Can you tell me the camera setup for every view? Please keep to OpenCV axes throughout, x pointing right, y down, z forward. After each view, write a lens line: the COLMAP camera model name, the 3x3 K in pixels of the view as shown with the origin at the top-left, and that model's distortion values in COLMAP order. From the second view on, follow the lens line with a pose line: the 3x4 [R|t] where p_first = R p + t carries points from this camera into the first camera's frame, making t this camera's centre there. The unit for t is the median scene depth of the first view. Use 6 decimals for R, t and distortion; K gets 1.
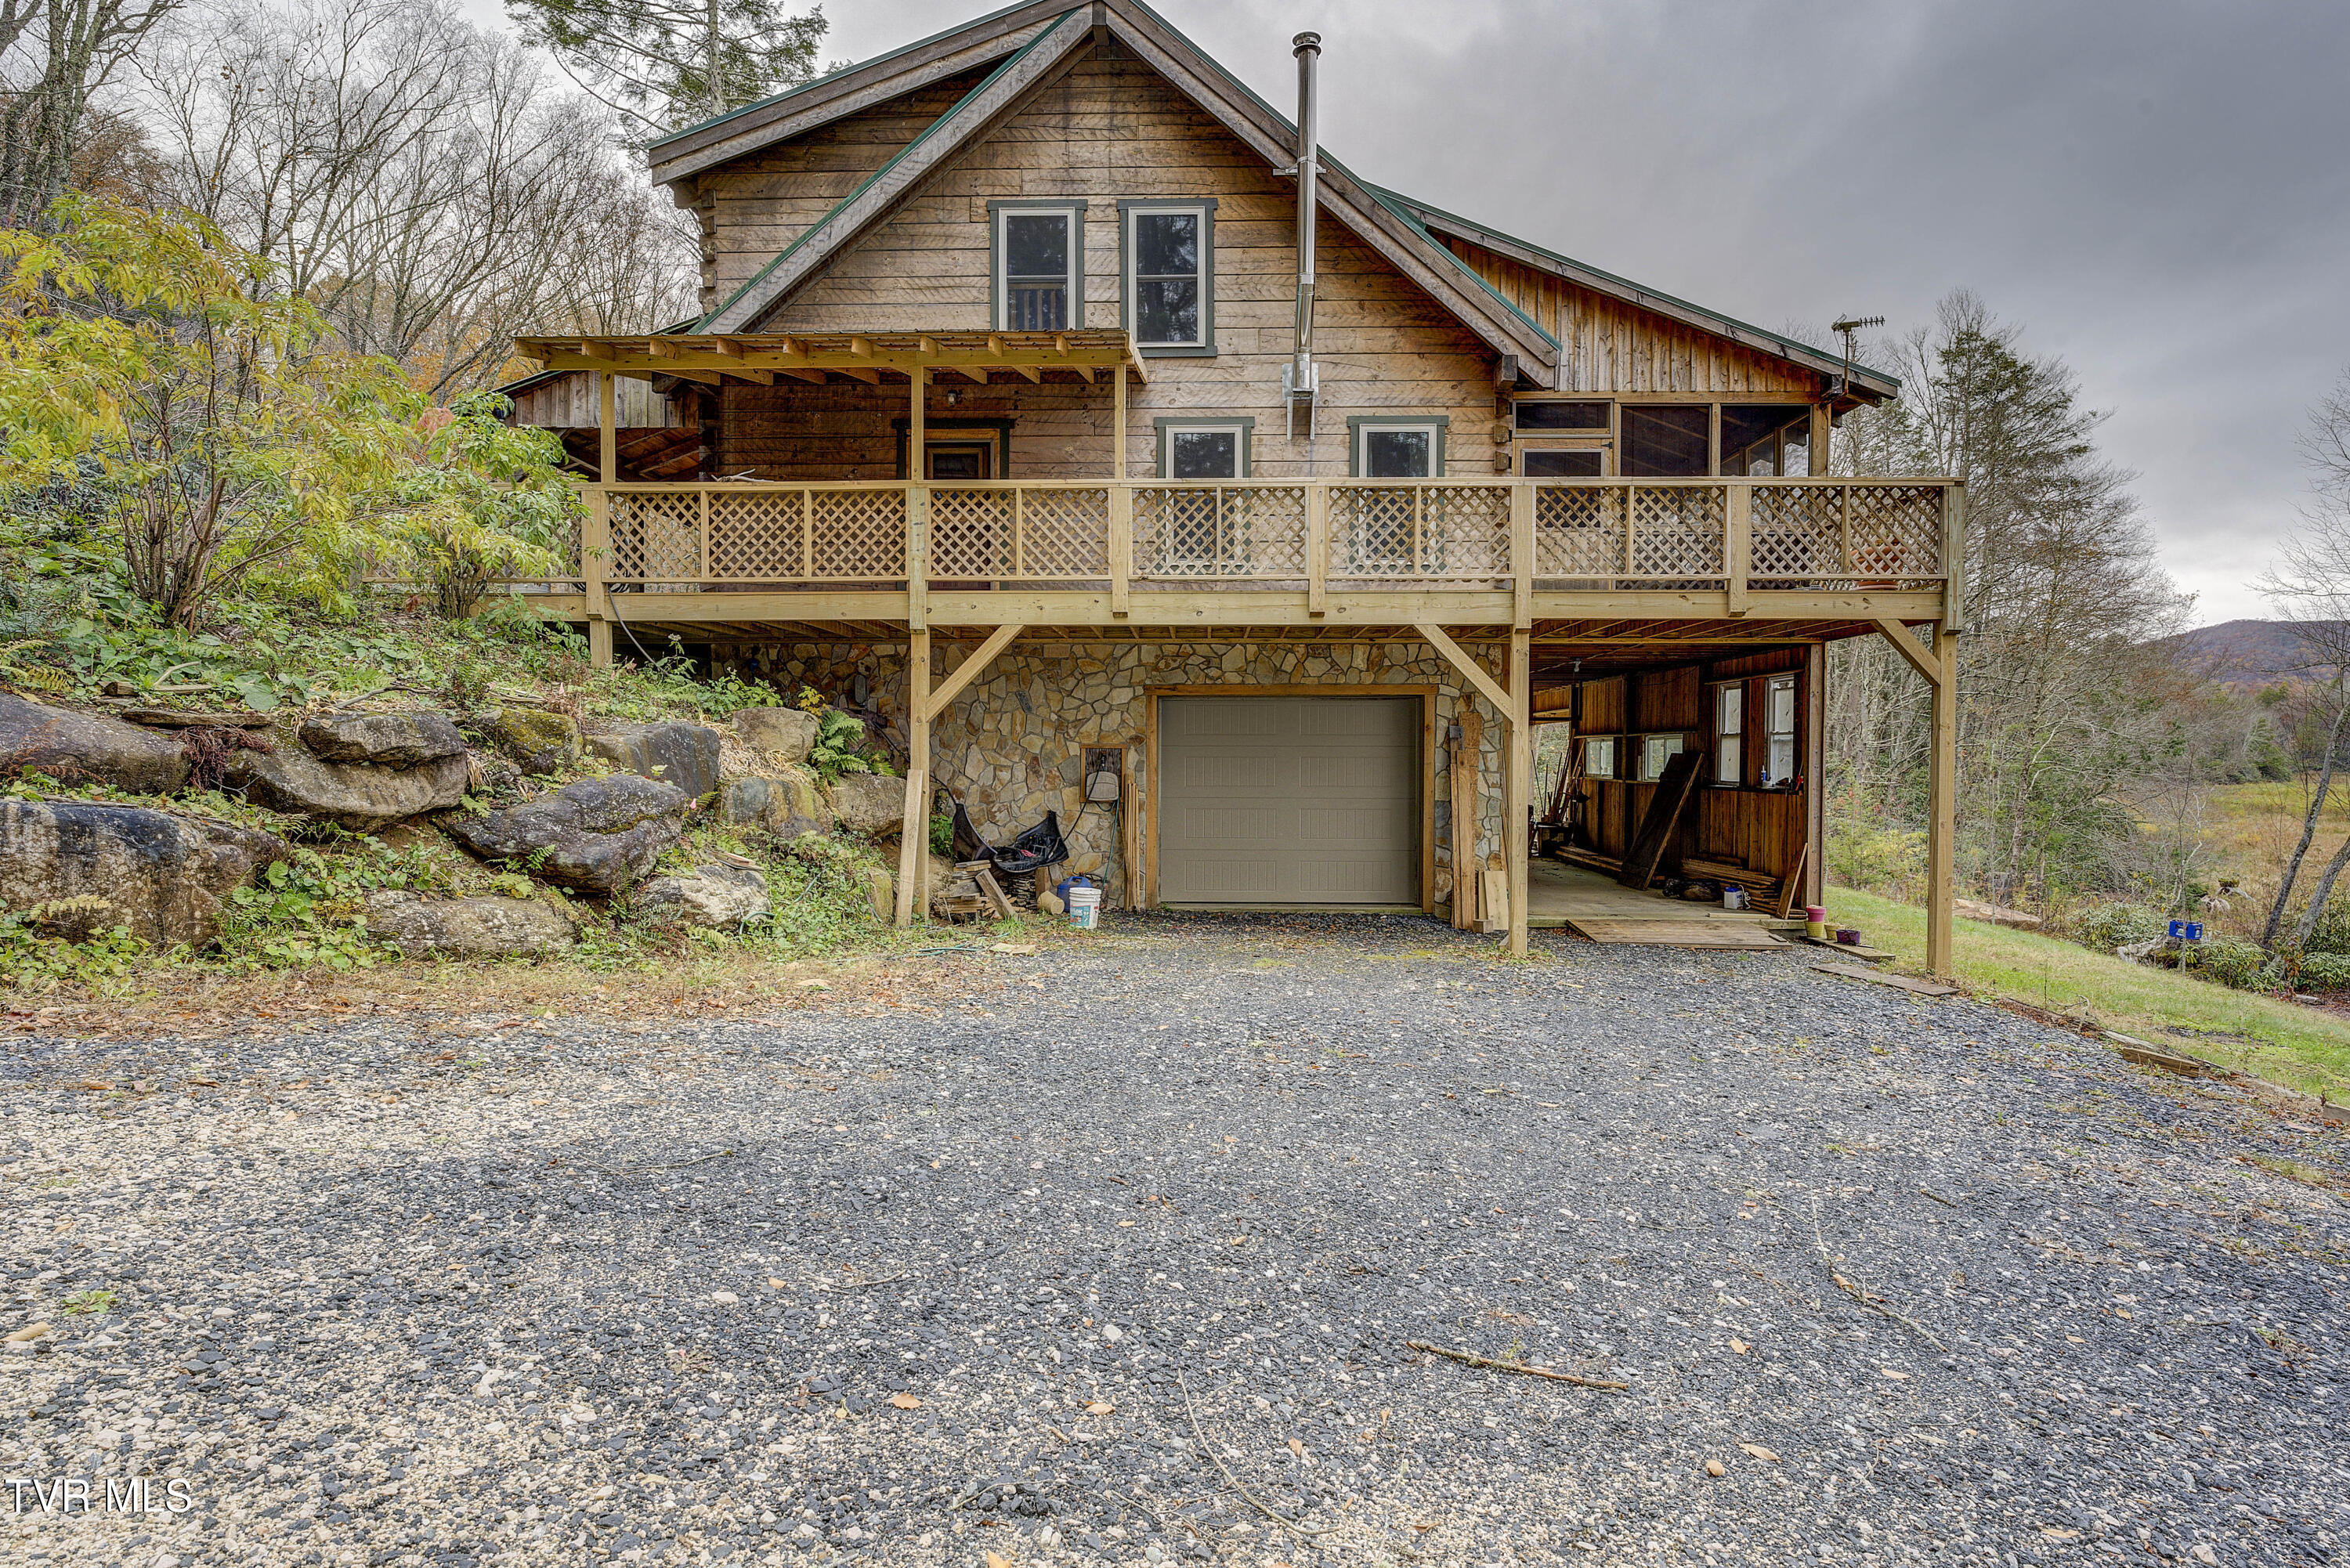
lens RADIAL K [[1195.0, 0, 1175.0], [0, 1195.0, 784.0], [0, 0, 1]] dist [-0.019482, 0.006682]
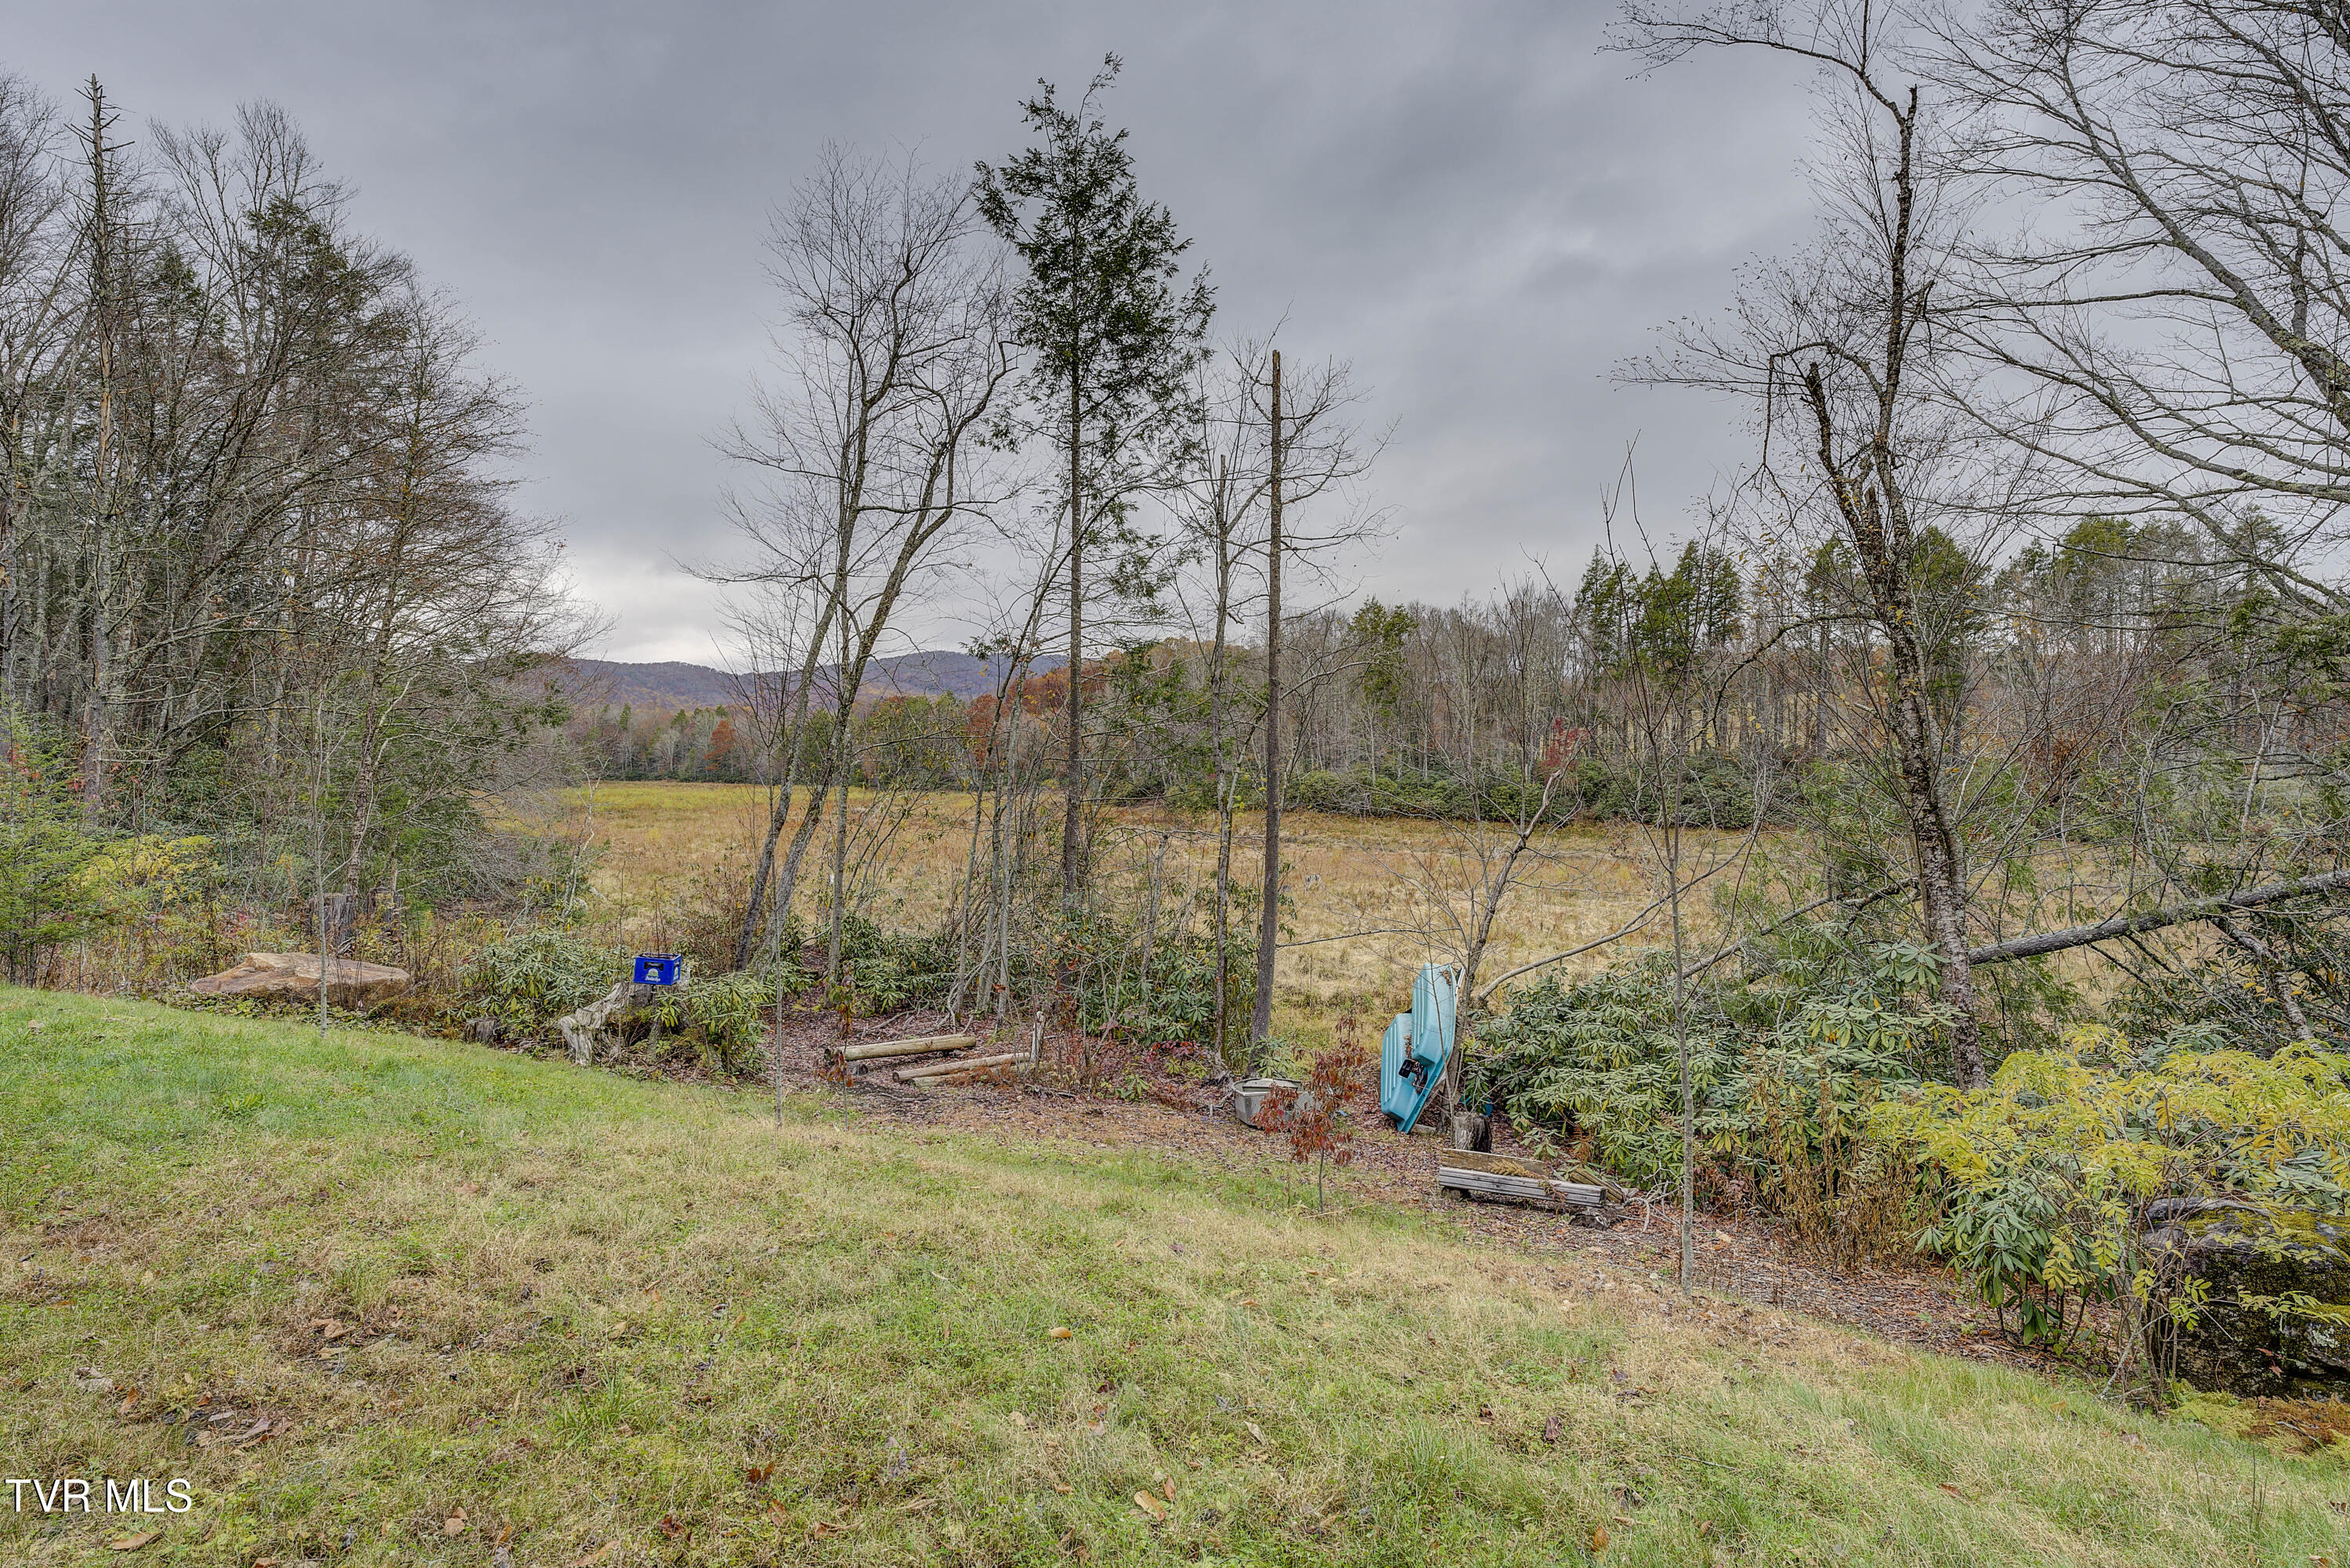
lens RADIAL K [[1195.6, 0, 1177.3], [0, 1195.6, 777.2], [0, 0, 1]] dist [-0.002305, -0.001485]
pose [[0.335421, 0.002044, 0.942066, 0.624900], [0.010752, 0.999924, -0.005997, 0.056385], [-0.942007, 0.012140, 0.335374, 0.911100]]
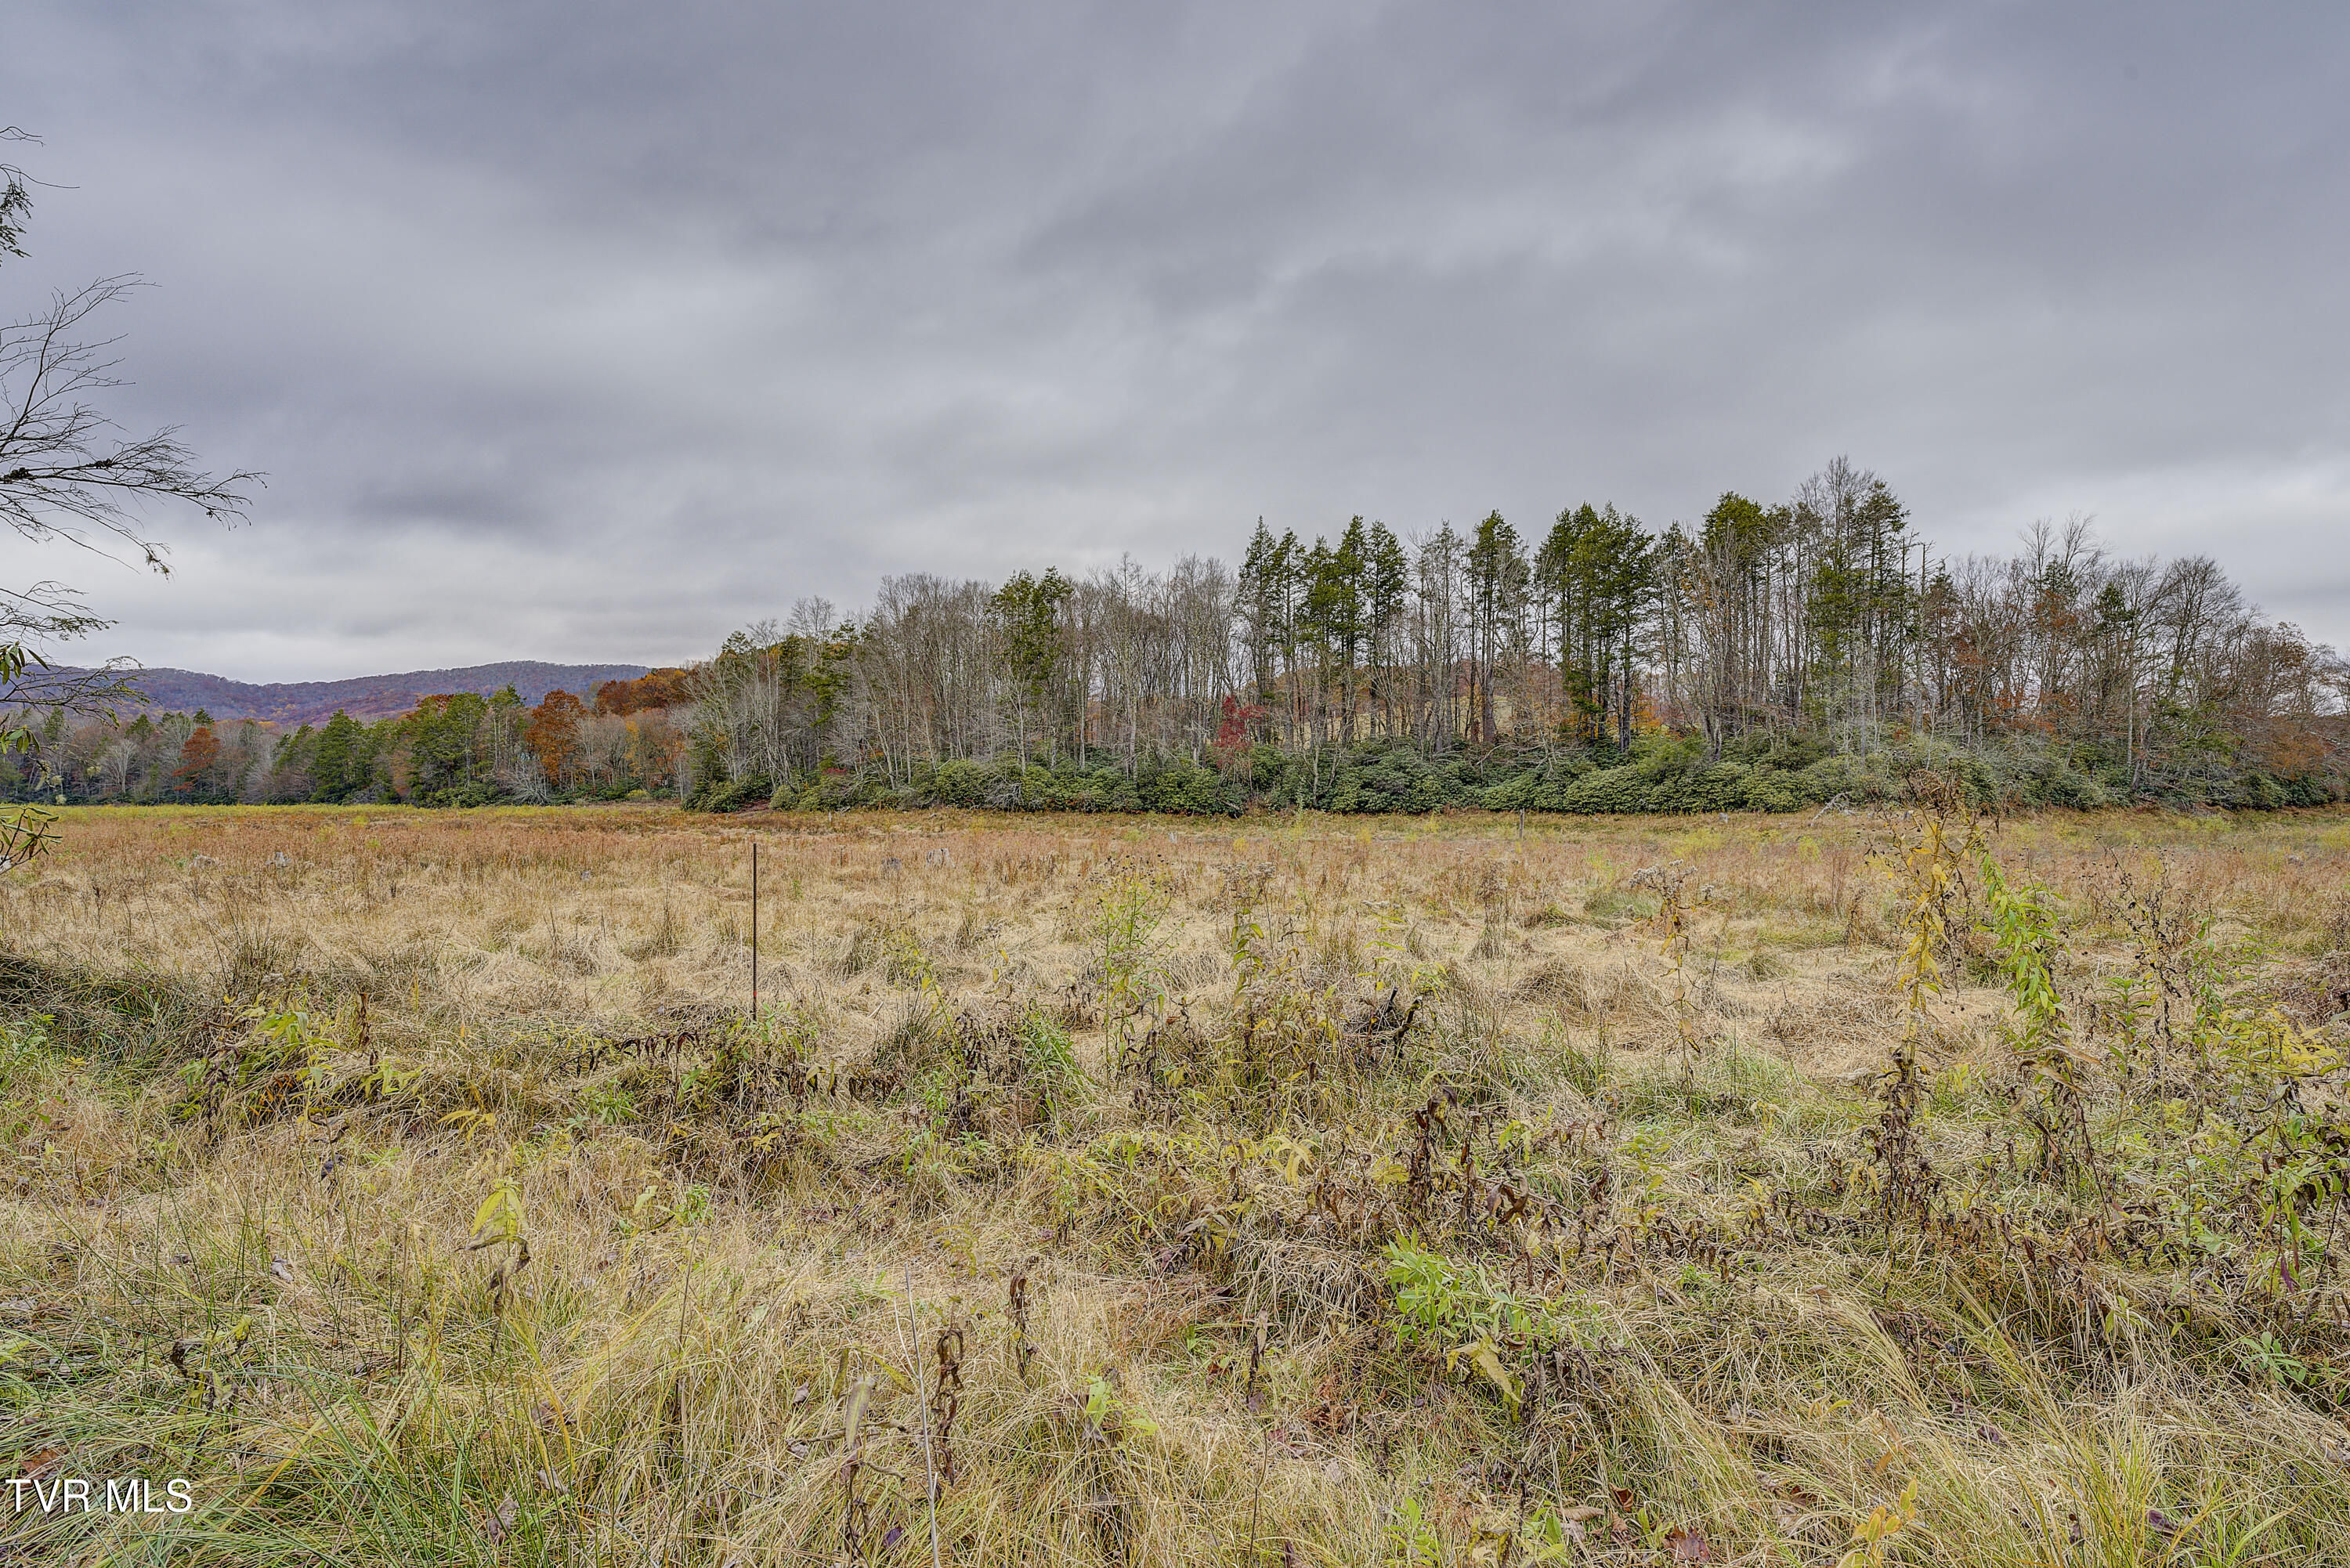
lens RADIAL K [[1214.1, 0, 1179.8], [0, 1214.1, 754.6], [0, 0, 1]] dist [-0.003344, -0.000921]
pose [[0.048833, 0.037307, 0.998110, 2.161177], [0.026268, 0.998909, -0.038622, 0.326963], [-0.998461, 0.028105, 0.047800, 1.217627]]
